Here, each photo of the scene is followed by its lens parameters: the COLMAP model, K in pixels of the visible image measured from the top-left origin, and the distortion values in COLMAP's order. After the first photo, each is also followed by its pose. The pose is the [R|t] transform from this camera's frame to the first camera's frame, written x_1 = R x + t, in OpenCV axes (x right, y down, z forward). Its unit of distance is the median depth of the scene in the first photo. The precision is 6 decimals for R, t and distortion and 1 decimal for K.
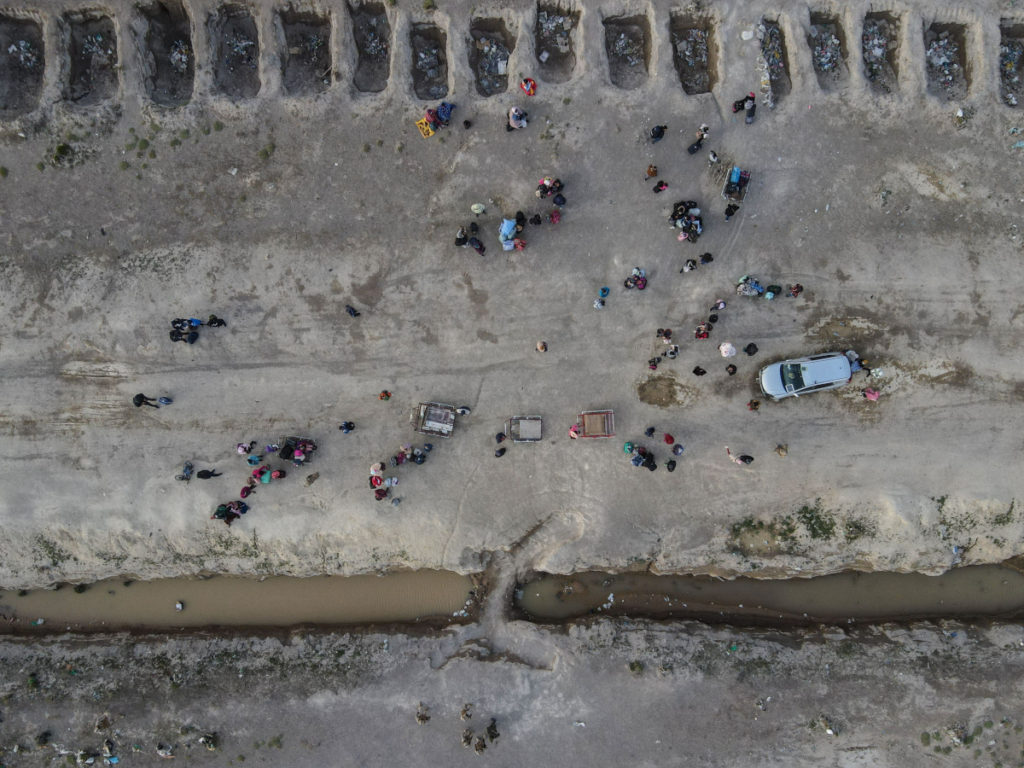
lens RADIAL K [[792.7, 0, 512.0], [0, 792.7, 384.0], [0, 0, 1]] dist [0.002264, 0.008983]
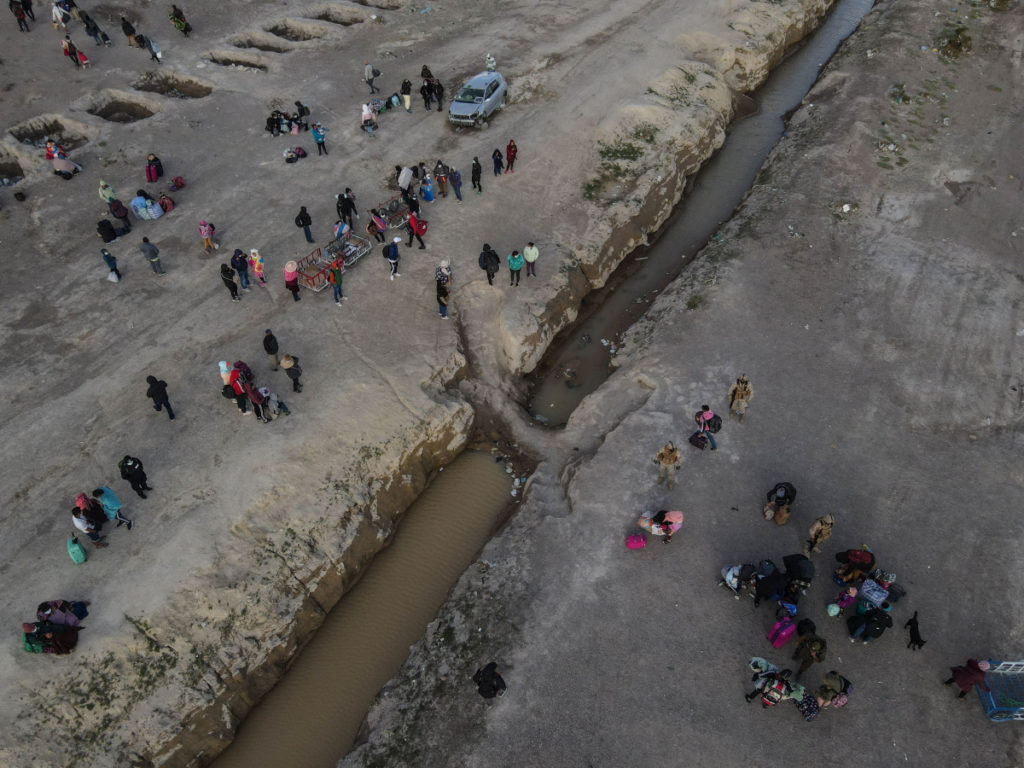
lens RADIAL K [[792.7, 0, 512.0], [0, 792.7, 384.0], [0, 0, 1]] dist [0.002264, 0.008983]
pose [[0.528077, -0.559097, 0.639176, -0.431247], [0.849142, 0.356171, -0.390000, 0.520303], [-0.009608, 0.748701, 0.662839, 0.573743]]
